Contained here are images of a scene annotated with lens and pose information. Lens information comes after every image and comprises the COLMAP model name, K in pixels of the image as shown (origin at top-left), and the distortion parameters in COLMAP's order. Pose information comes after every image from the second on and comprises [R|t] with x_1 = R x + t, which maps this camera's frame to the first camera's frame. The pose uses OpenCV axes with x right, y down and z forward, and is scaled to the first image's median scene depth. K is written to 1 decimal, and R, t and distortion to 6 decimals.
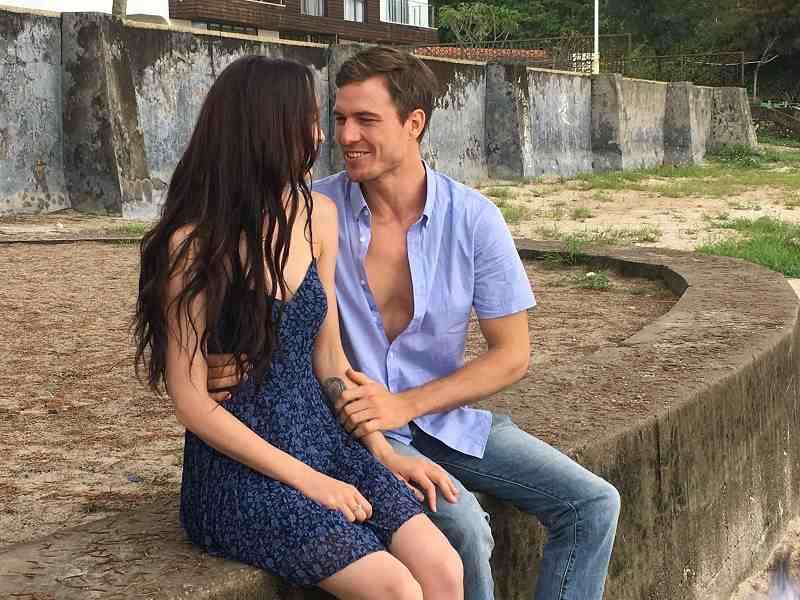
lens RADIAL K [[1309.0, 0, 399.8], [0, 1309.0, 298.4], [0, 0, 1]] dist [0.084252, 0.000000]
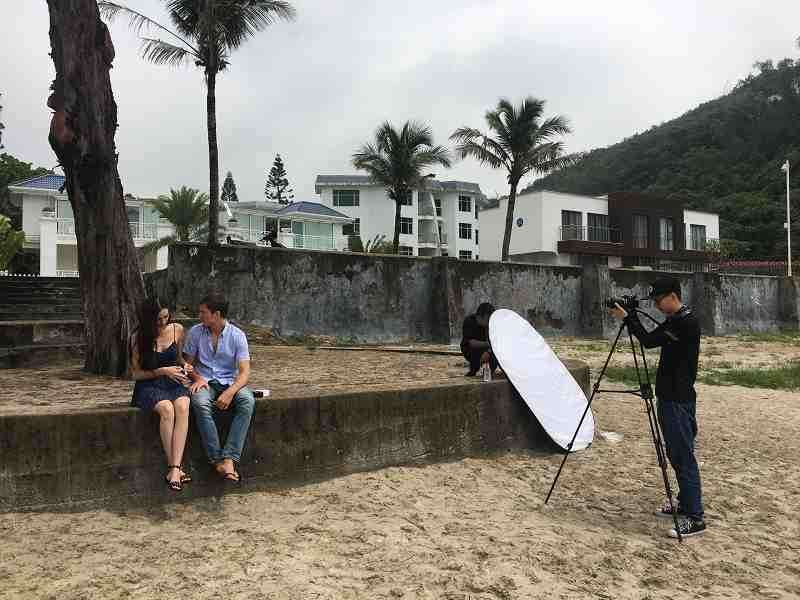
lens RADIAL K [[680.4, 0, 400.4], [0, 680.4, 298.6], [0, 0, 1]] dist [0.041294, -0.020474]
pose [[0.895270, -0.001319, -0.445521, 0.230734], [-0.061163, 0.990164, -0.125838, 0.011207], [0.441305, 0.139908, 0.886384, -0.080797]]
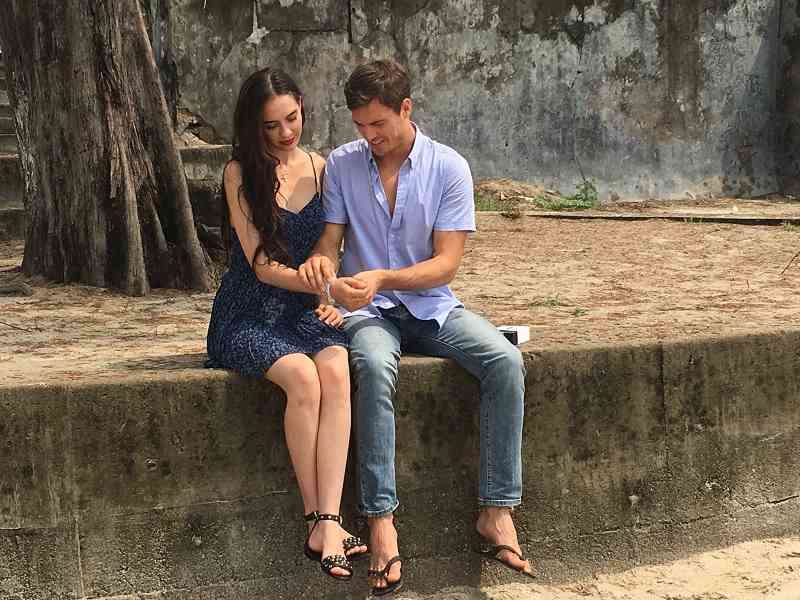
lens RADIAL K [[1595.9, 0, 400.8], [0, 1595.9, 299.6], [0, 0, 1]] dist [0.087466, 0.000000]
pose [[0.822652, 0.056657, -0.565716, 0.174576], [-0.061637, 0.998045, 0.010324, 0.010543], [0.565195, 0.026376, 0.824536, -0.072227]]
